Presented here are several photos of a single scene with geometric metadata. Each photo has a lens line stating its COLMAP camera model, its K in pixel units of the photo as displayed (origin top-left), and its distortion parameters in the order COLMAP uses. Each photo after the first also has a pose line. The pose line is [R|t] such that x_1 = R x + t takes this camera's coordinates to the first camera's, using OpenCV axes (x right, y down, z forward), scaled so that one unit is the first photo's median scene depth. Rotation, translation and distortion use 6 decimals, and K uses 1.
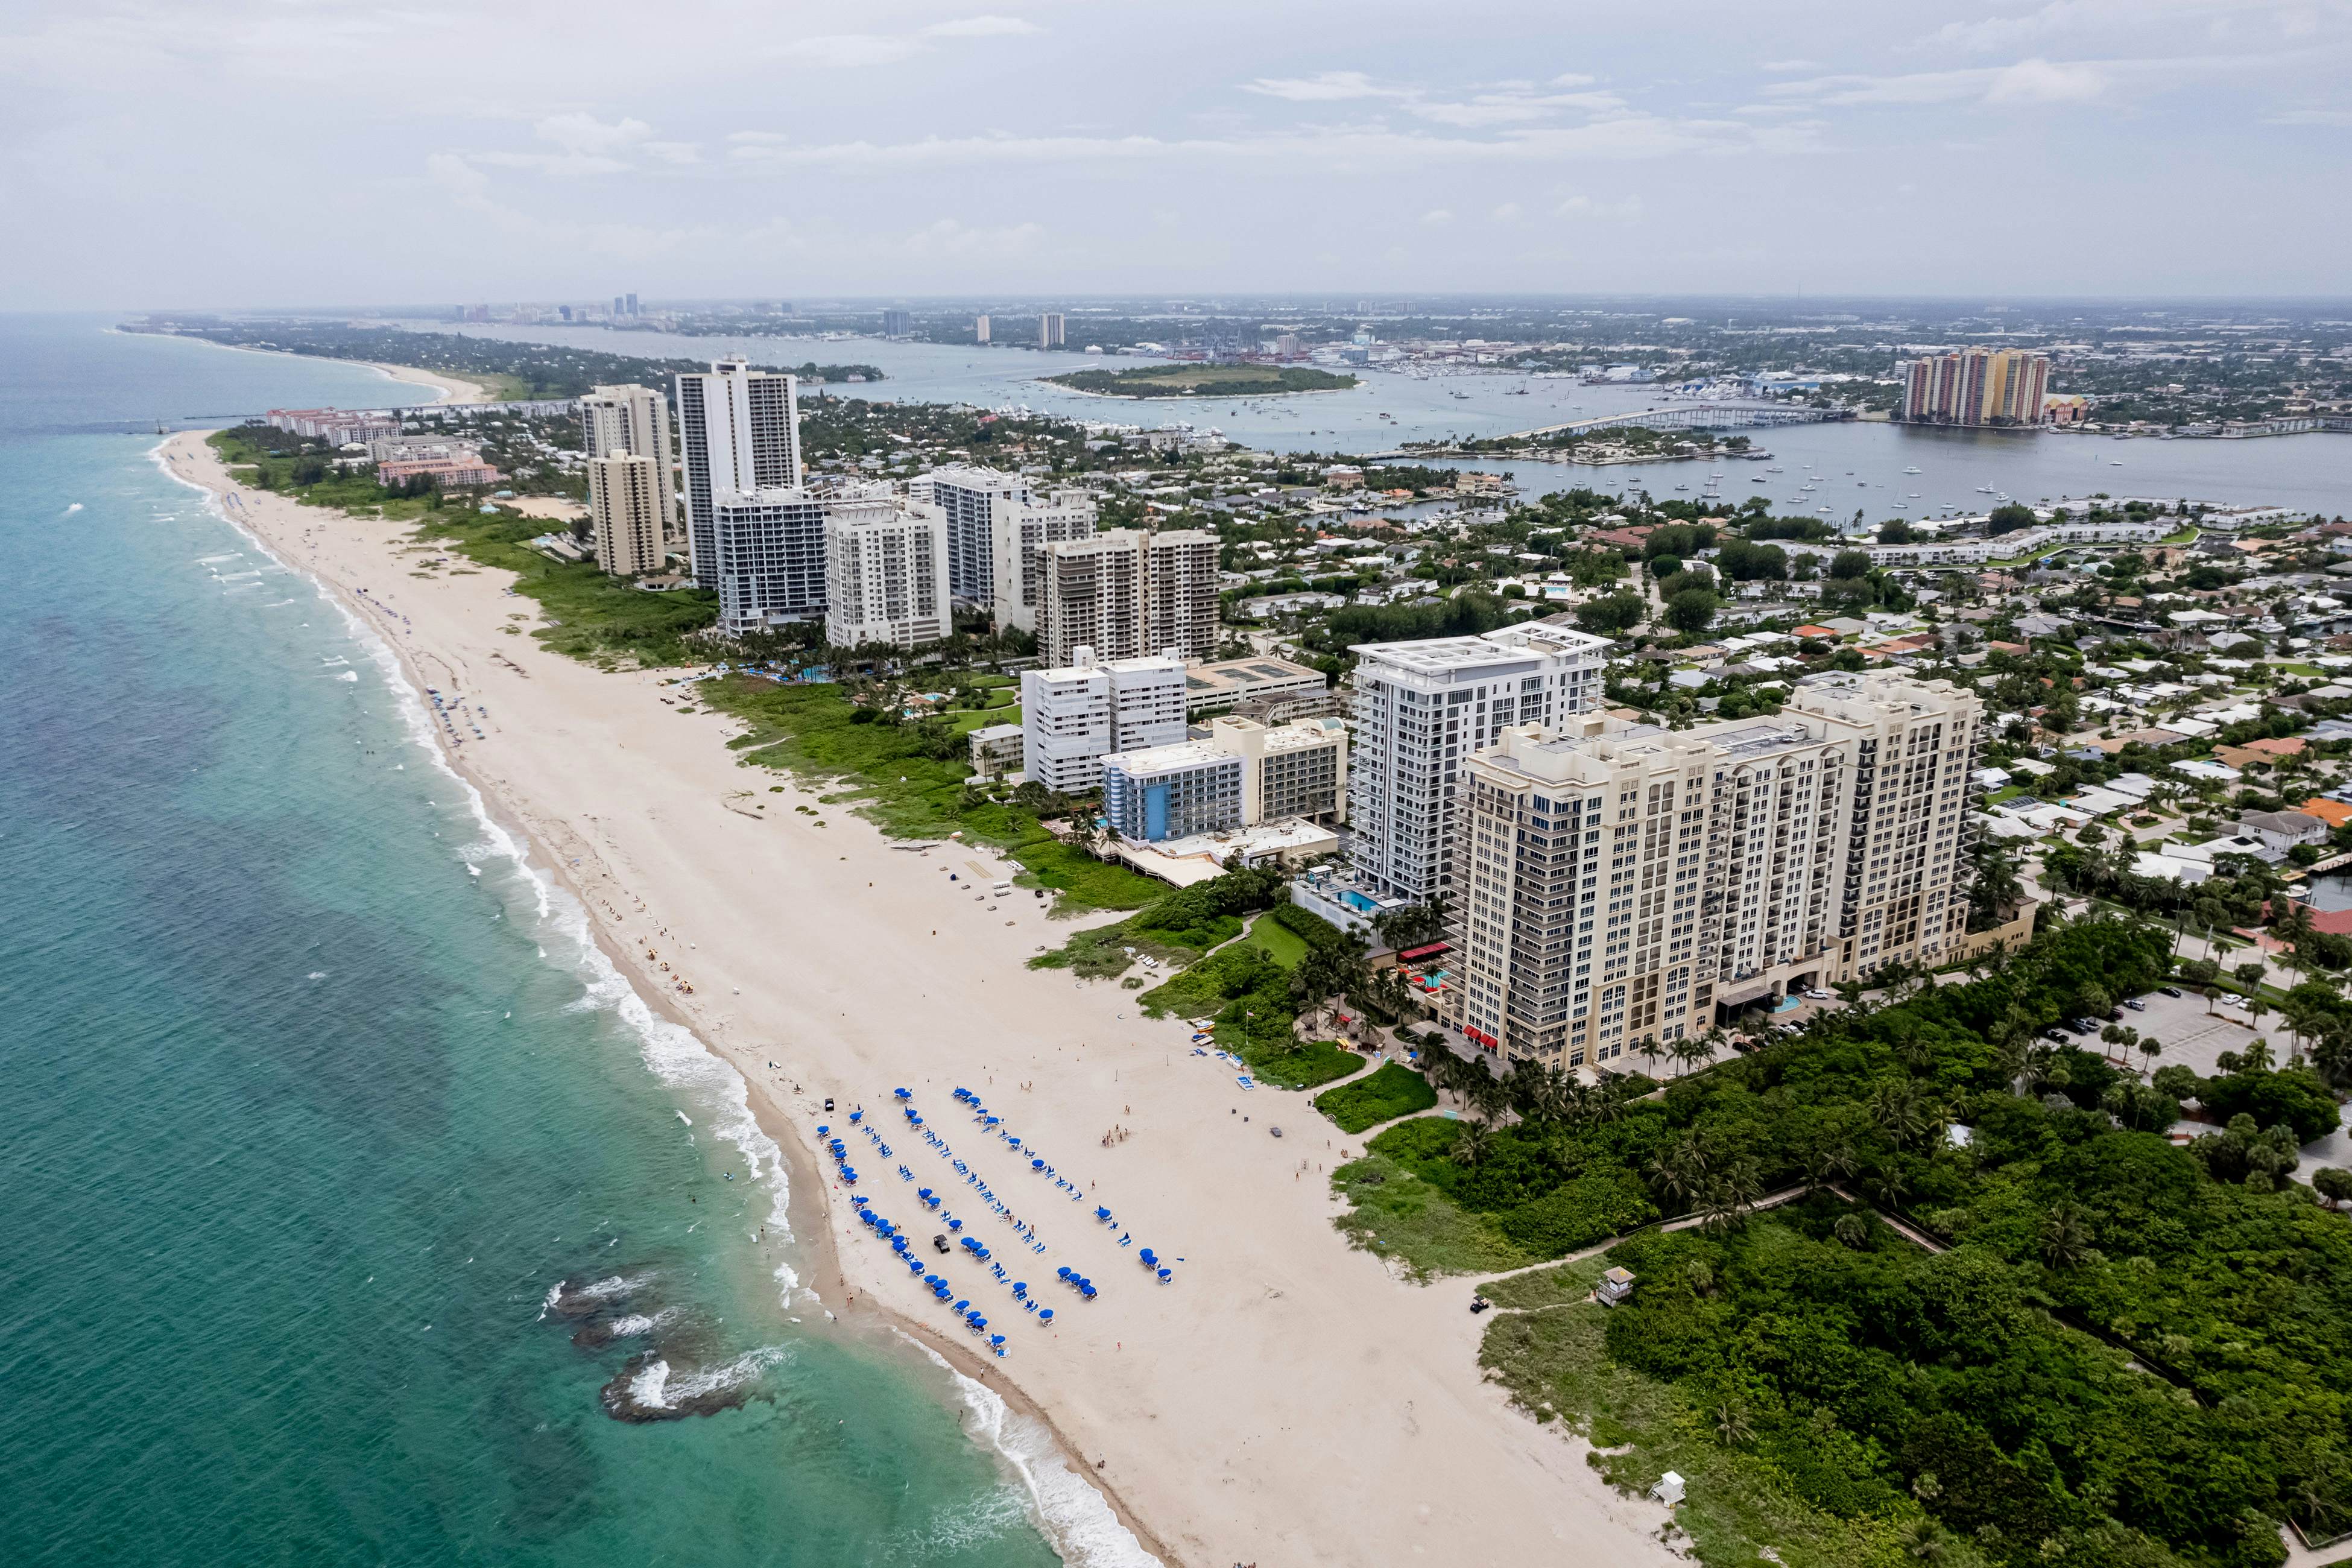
lens RADIAL K [[1698.9, 0, 1165.8], [0, 1698.9, 794.3], [0, 0, 1]] dist [-0.077121, 0.067529]
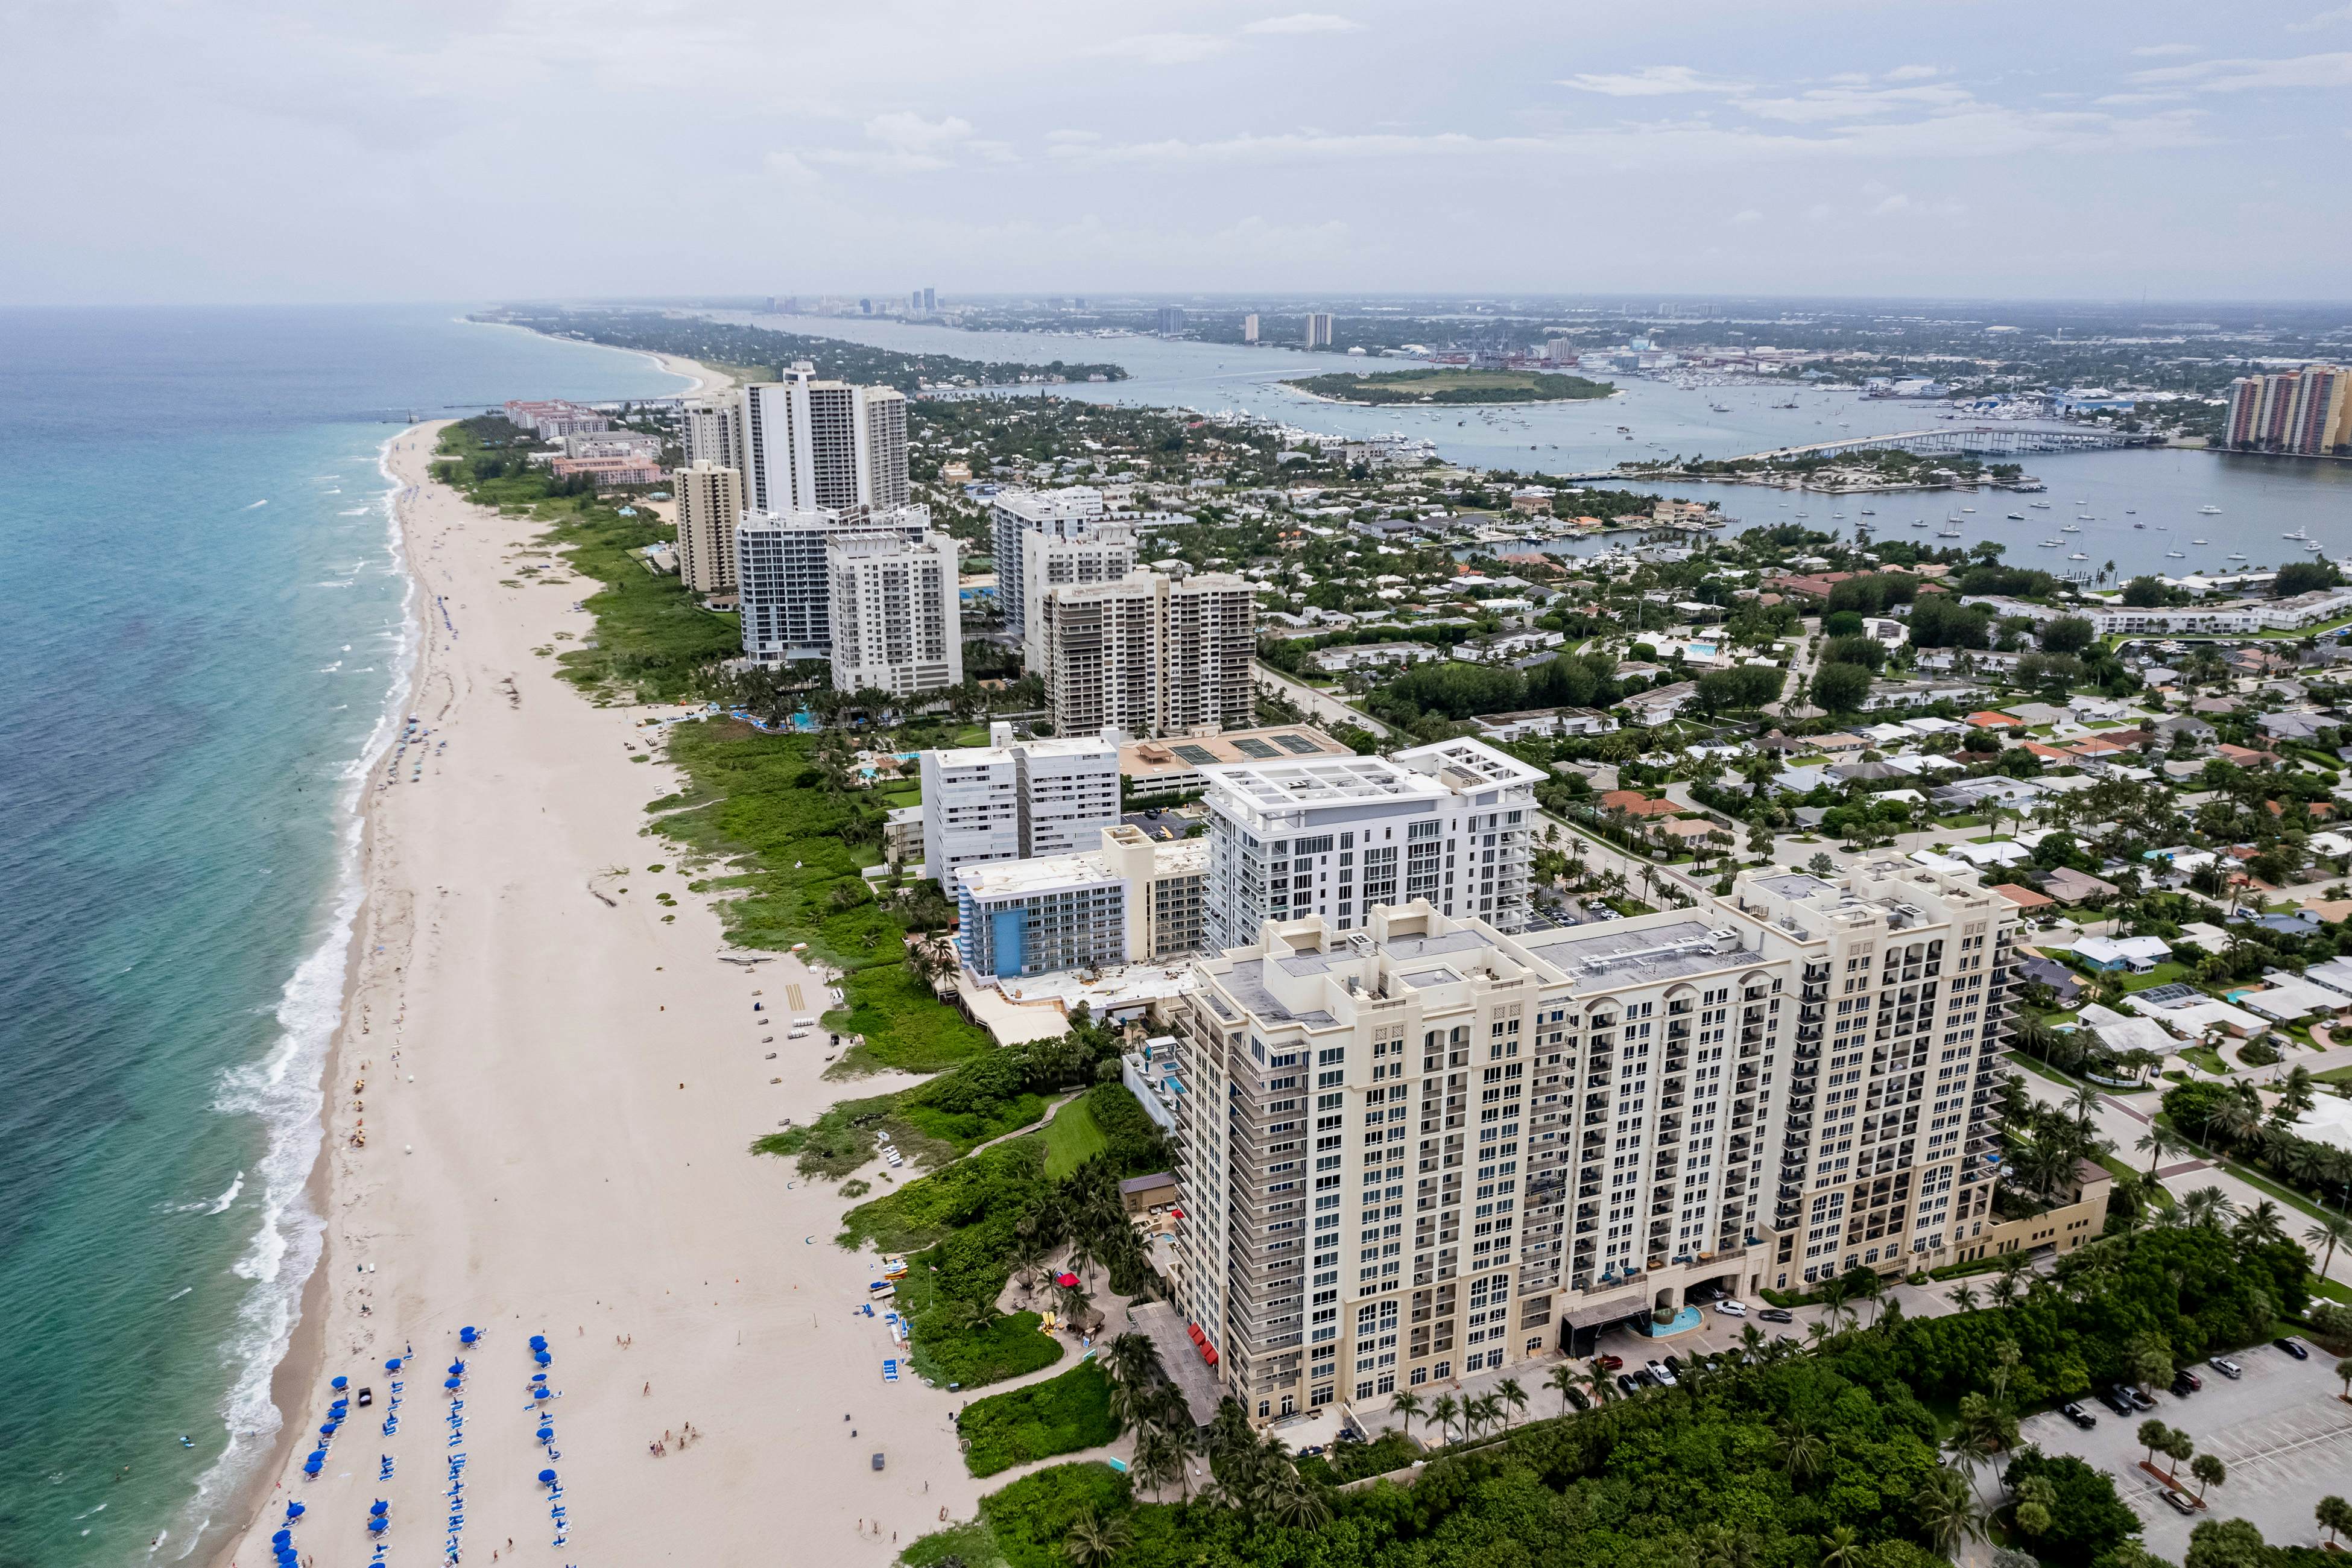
lens RADIAL K [[1698.9, 0, 1168.4], [0, 1698.9, 785.7], [0, 0, 1]] dist [-0.077121, 0.067529]
pose [[0.984768, 0.053844, -0.165324, 0.130492], [-0.054388, 0.998519, 0.001238, -0.045533], [0.165146, 0.007772, 0.986239, 0.130521]]
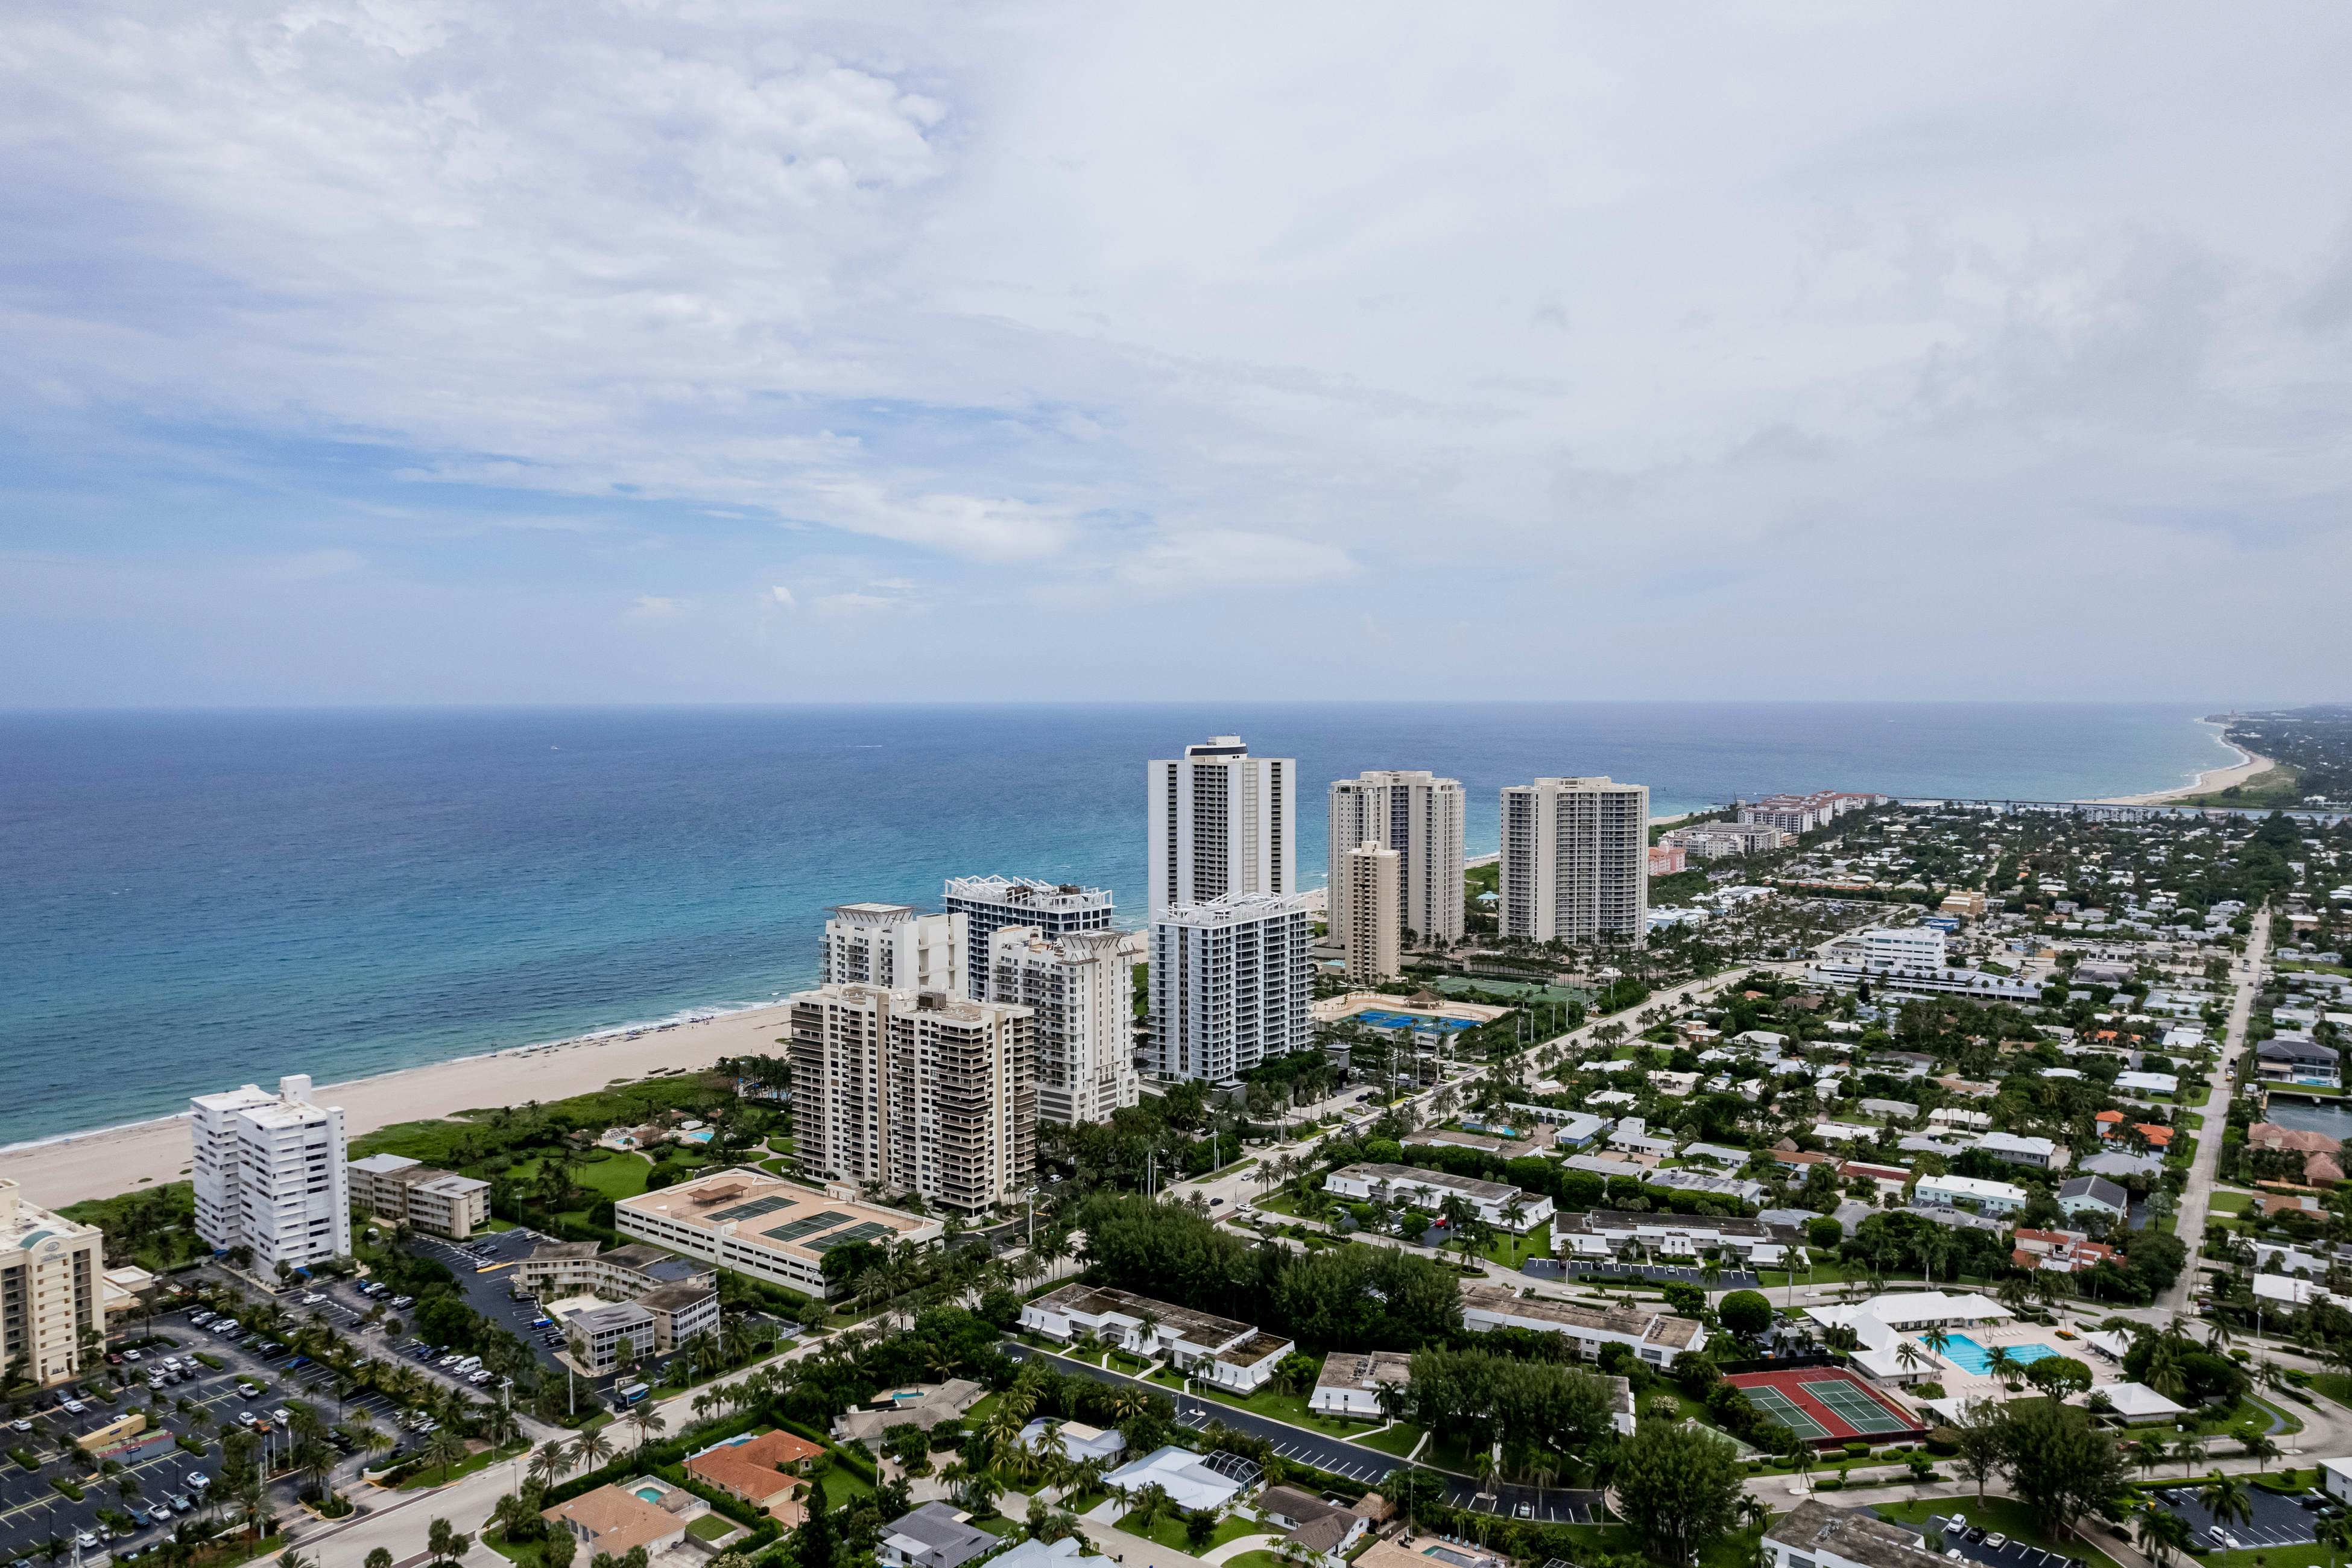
lens RADIAL K [[1698.9, 0, 1171.3], [0, 1698.9, 789.6], [0, 0, 1]] dist [-0.077121, 0.067529]
pose [[0.382600, 0.059827, -0.921975, 0.621297], [-0.269058, 0.961865, -0.049238, -0.215758], [0.883869, 0.266903, 0.384106, 0.760180]]
